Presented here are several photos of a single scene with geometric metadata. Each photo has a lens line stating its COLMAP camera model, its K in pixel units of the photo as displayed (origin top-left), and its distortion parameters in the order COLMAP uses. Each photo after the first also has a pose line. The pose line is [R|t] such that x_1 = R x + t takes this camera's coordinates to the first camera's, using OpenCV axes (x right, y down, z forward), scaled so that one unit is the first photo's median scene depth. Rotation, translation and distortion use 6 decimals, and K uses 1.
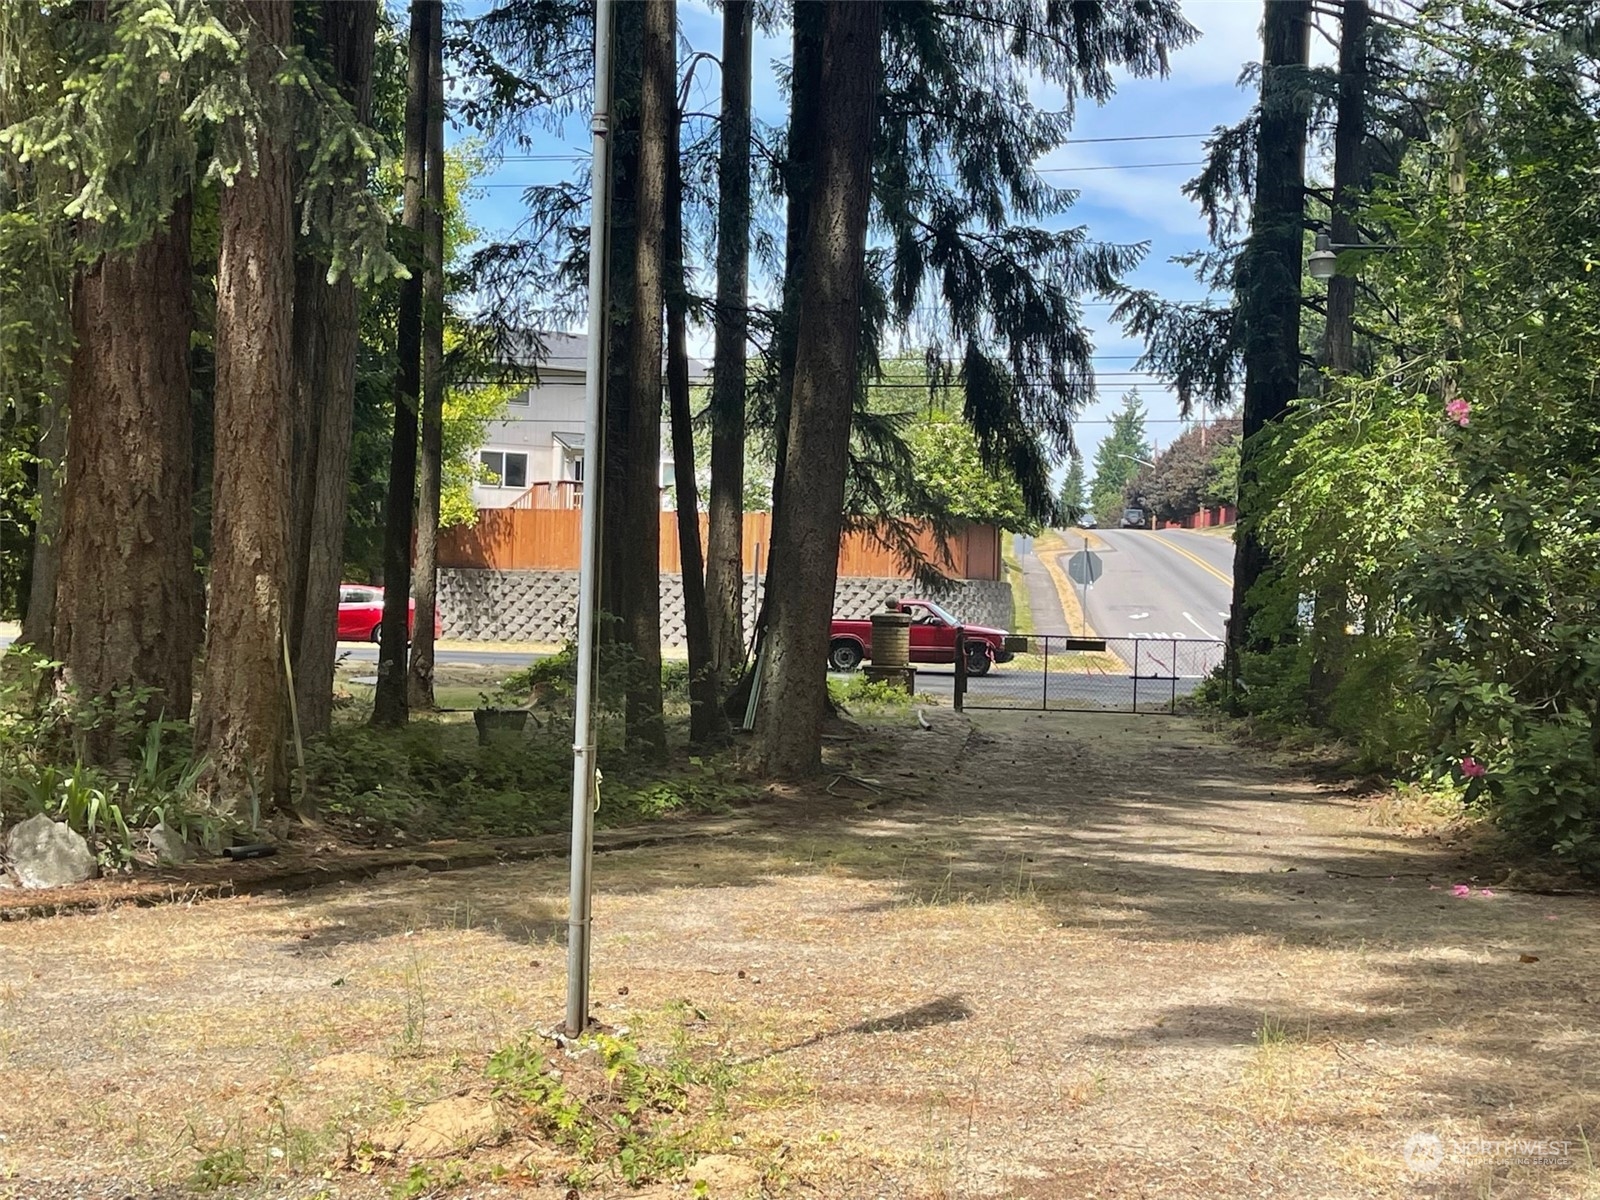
lens RADIAL K [[2302.4, 0, 797.9], [0, 2302.4, 600.7], [0, 0, 1]] dist [0.039366, 0.000000]
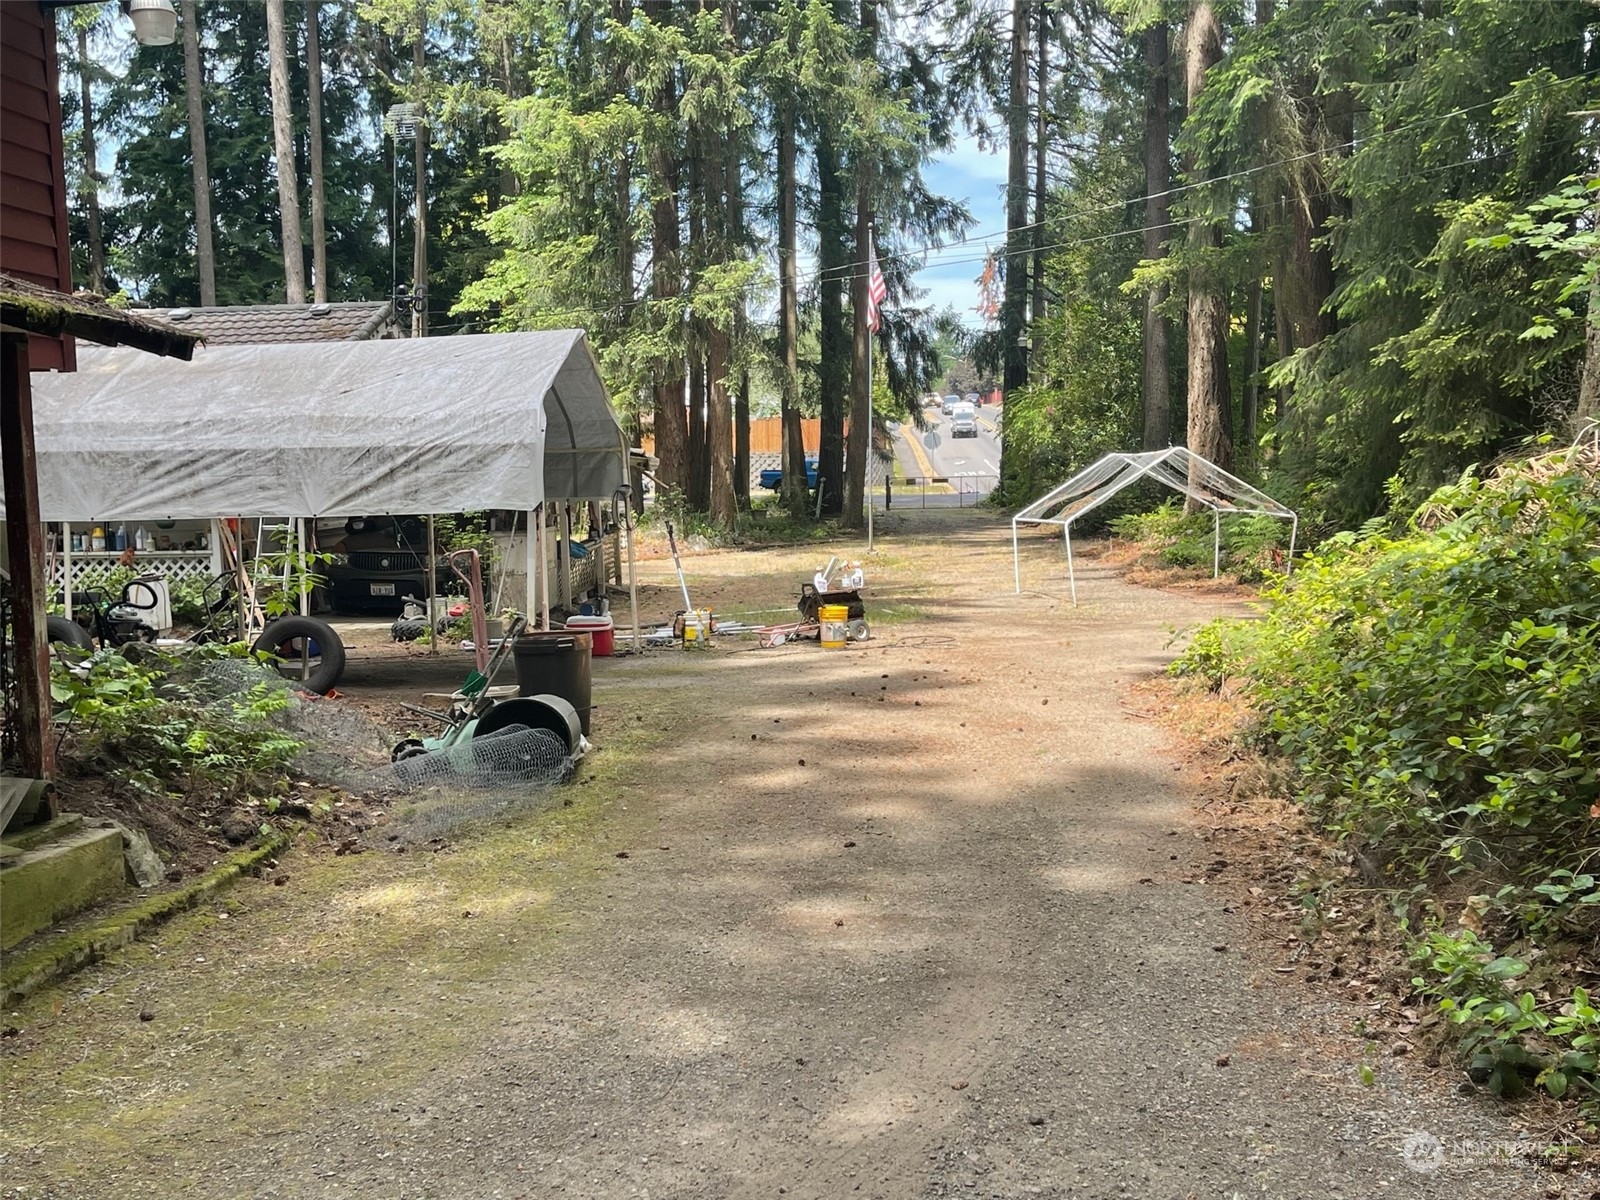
lens RADIAL K [[1605.0, 0, 800.4], [0, 1605.0, 603.6], [0, 0, 1]] dist [0.004184, 0.000000]
pose [[0.997913, -0.046680, 0.044605, -0.101978], [0.042435, 0.994874, 0.091784, -0.012808], [-0.048661, -0.089700, 0.994779, -0.673493]]
